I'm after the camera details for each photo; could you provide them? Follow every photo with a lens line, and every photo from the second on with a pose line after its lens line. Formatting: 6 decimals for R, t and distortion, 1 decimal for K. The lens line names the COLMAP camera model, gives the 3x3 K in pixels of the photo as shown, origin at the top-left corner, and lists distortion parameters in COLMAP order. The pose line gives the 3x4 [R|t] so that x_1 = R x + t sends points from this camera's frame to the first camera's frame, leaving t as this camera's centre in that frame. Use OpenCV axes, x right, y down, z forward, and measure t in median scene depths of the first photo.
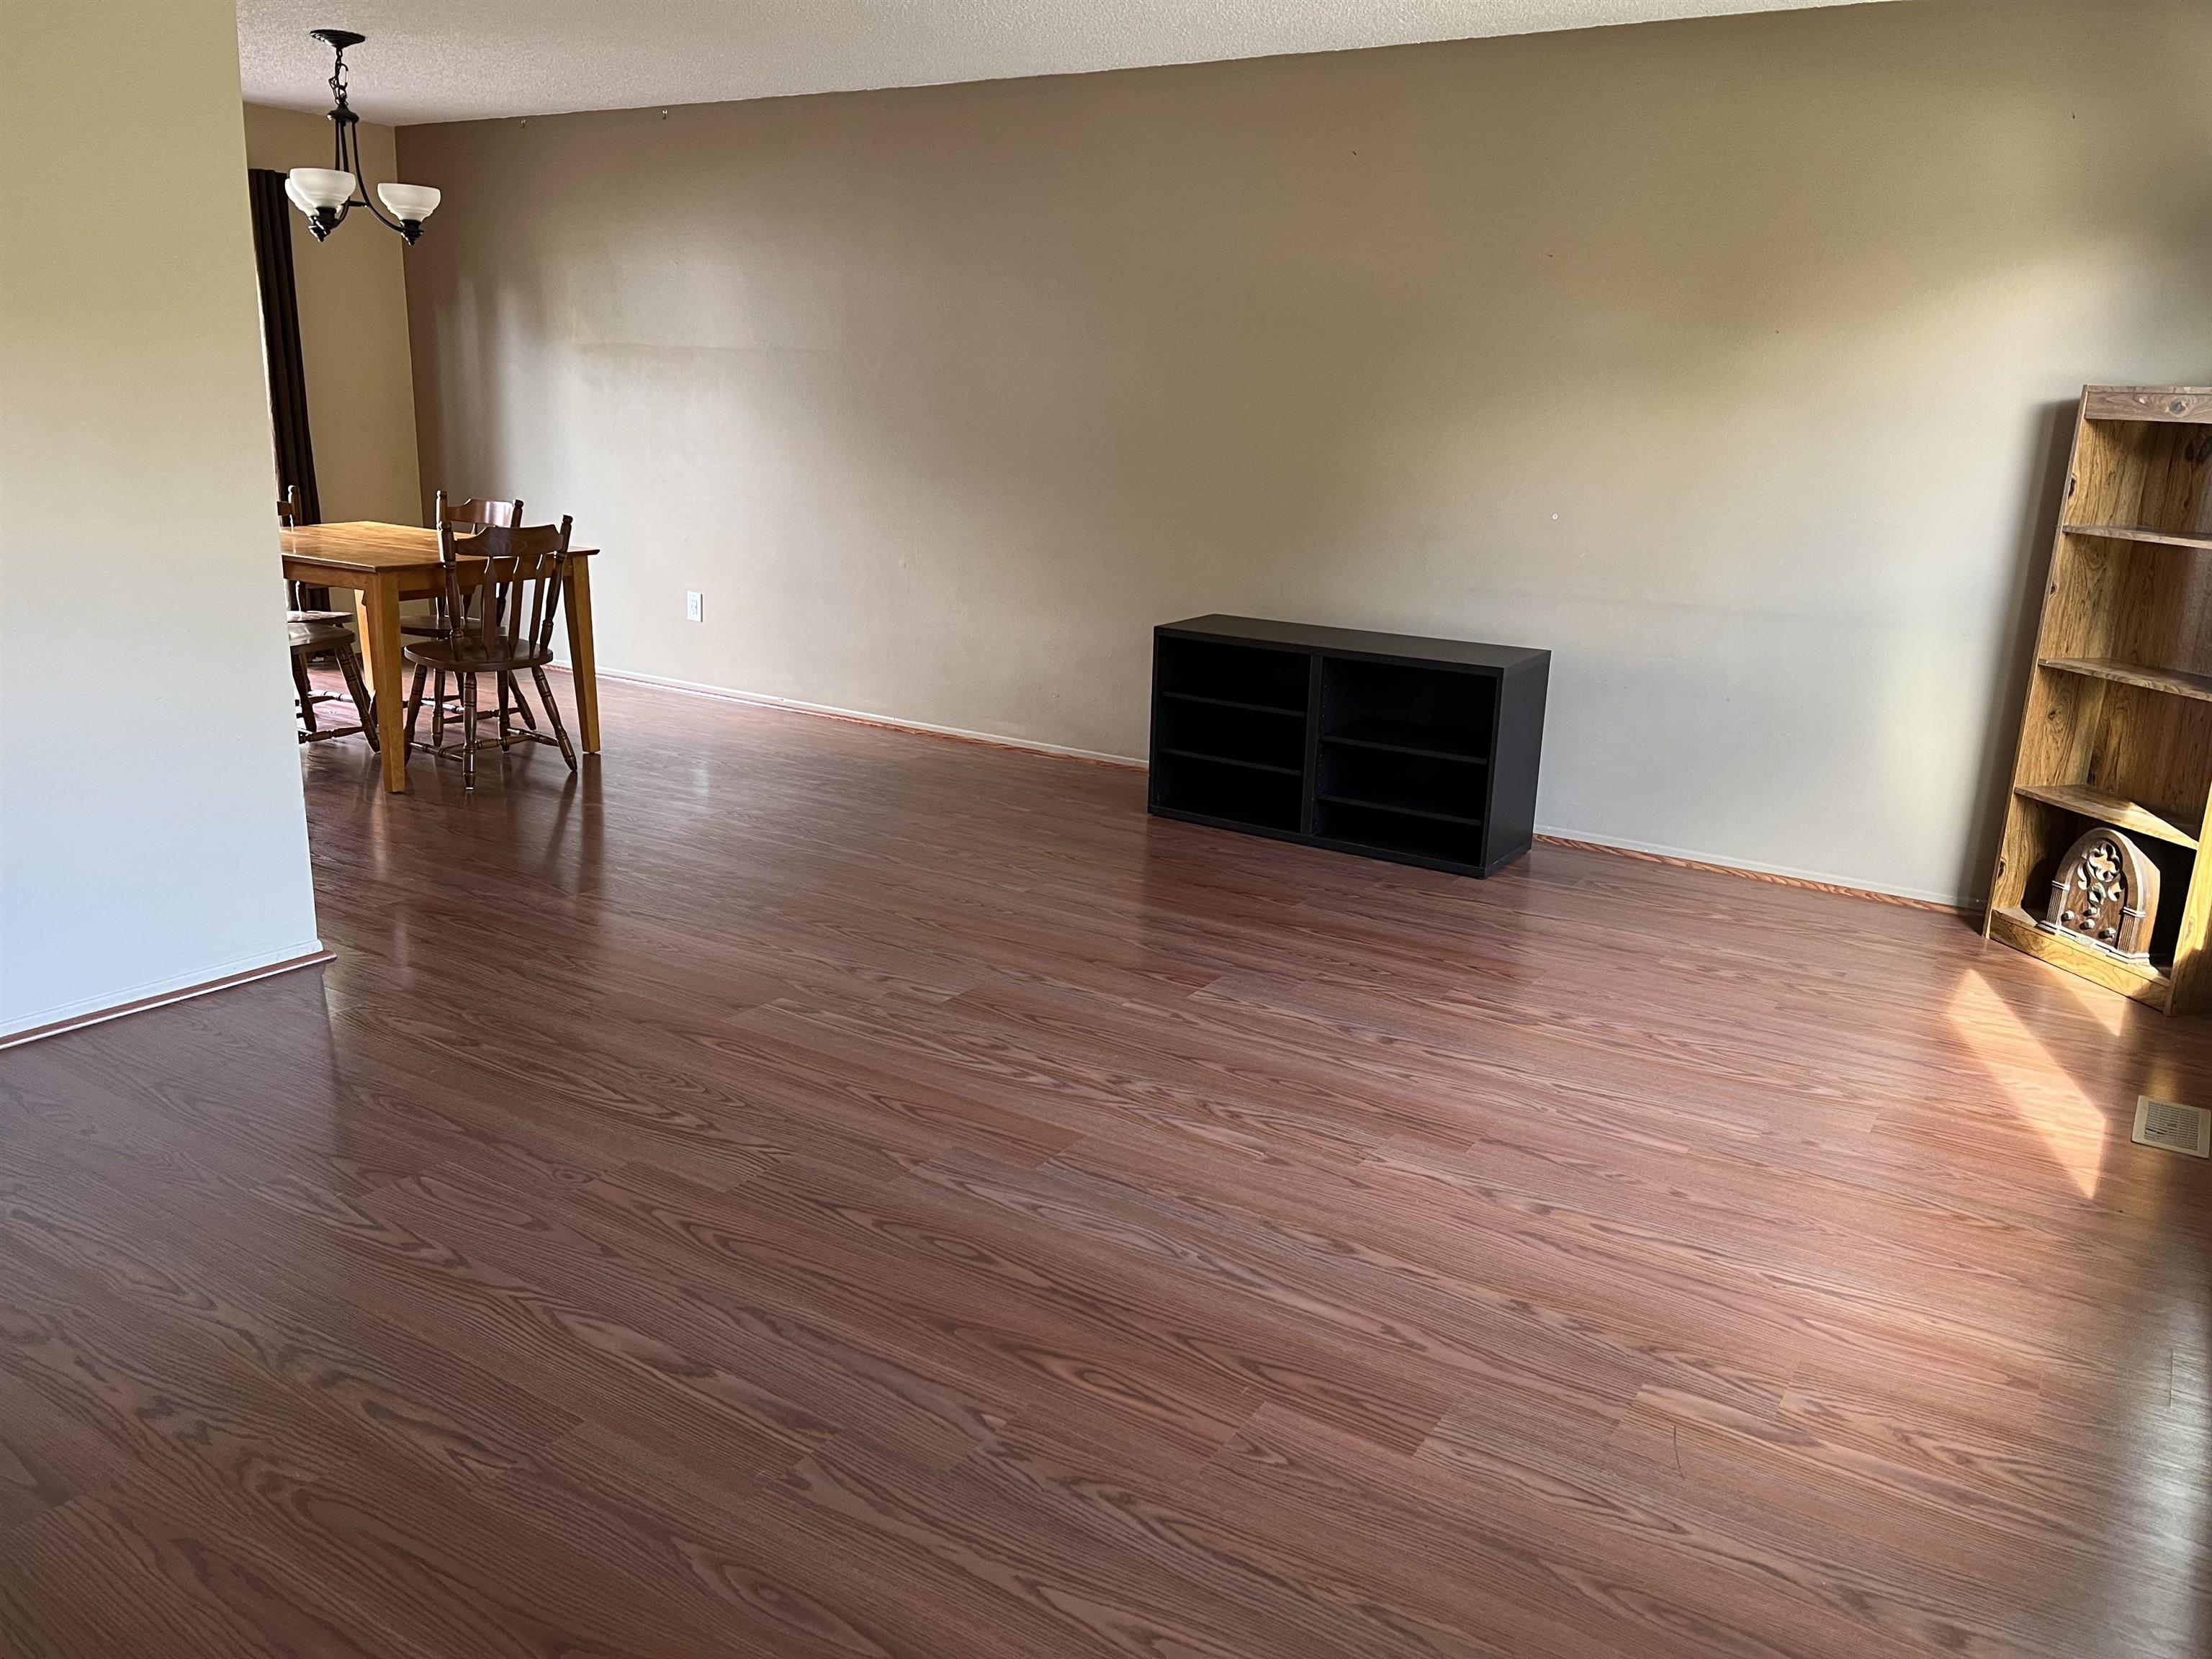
lens RADIAL K [[1663.7, 0, 1106.0], [0, 1663.7, 829.5], [0, 0, 1]] dist [0.055869, -0.001311]
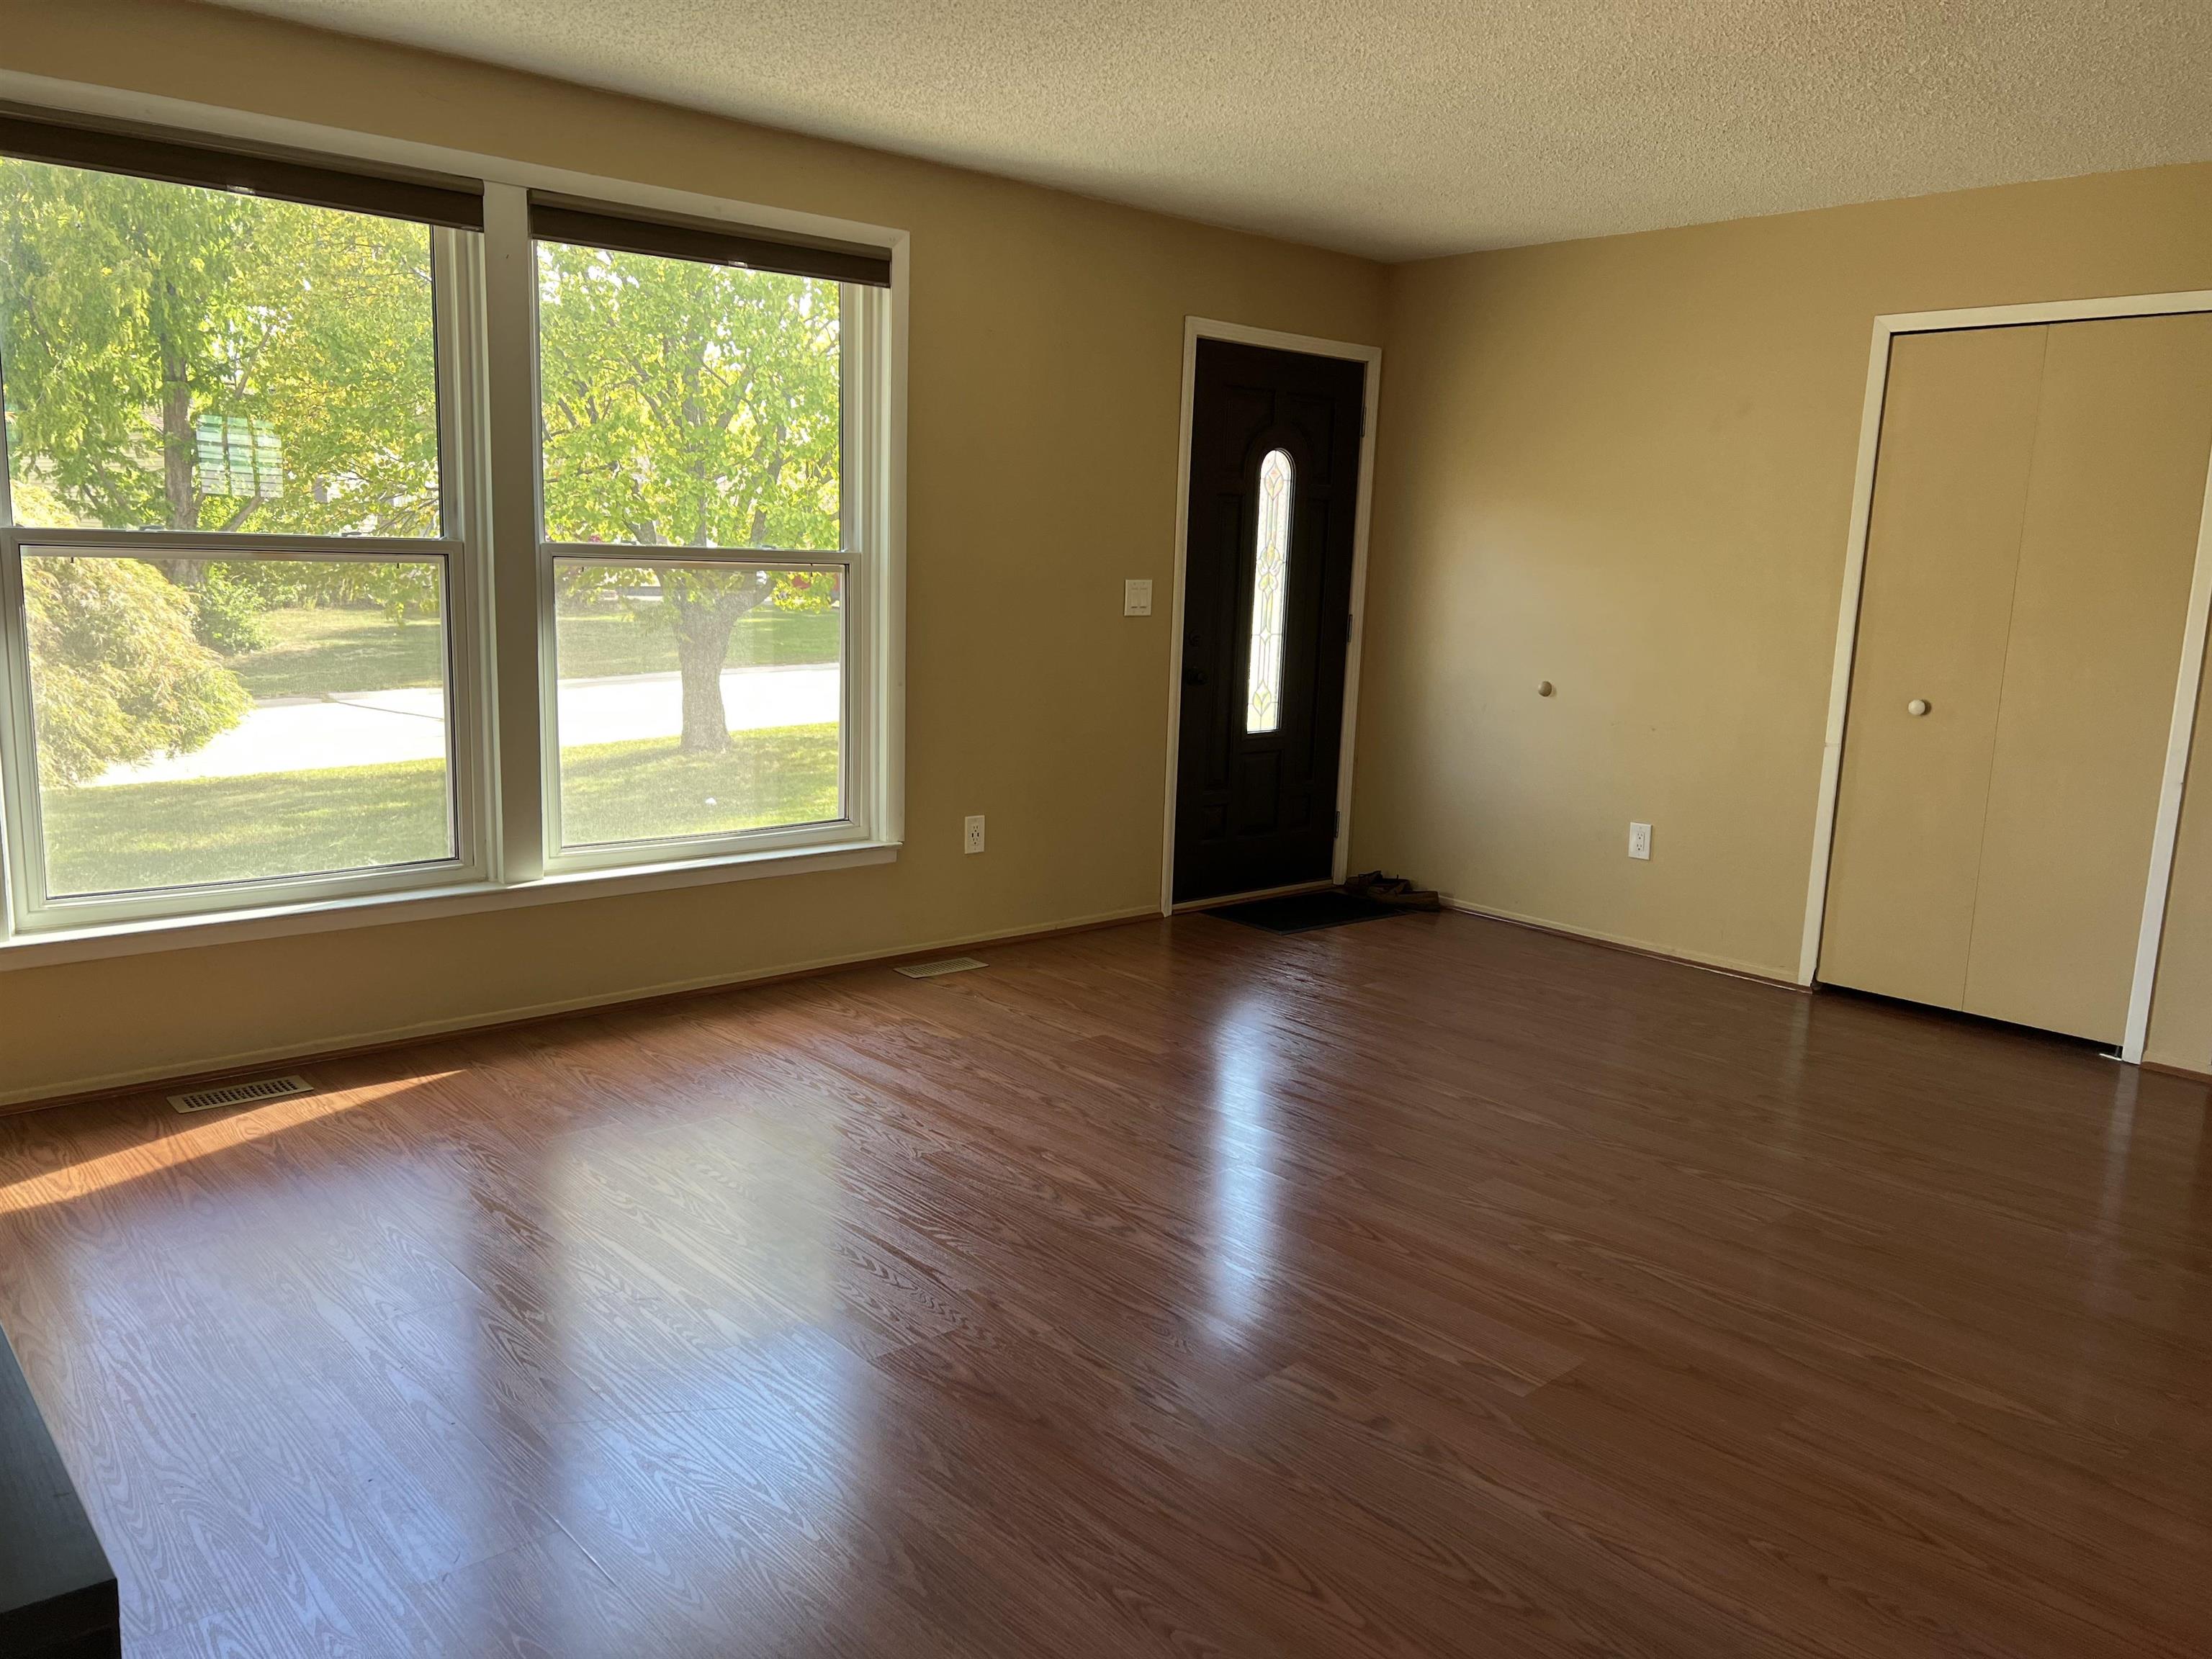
lens RADIAL K [[1663.7, 0, 1106.0], [0, 1663.7, 829.5], [0, 0, 1]] dist [0.055869, -0.001311]
pose [[-0.962169, -0.111587, 0.248553, -0.209321], [0.000432, 0.911654, 0.410959, -0.485243], [-0.272452, 0.395520, -0.877117, 1.880113]]
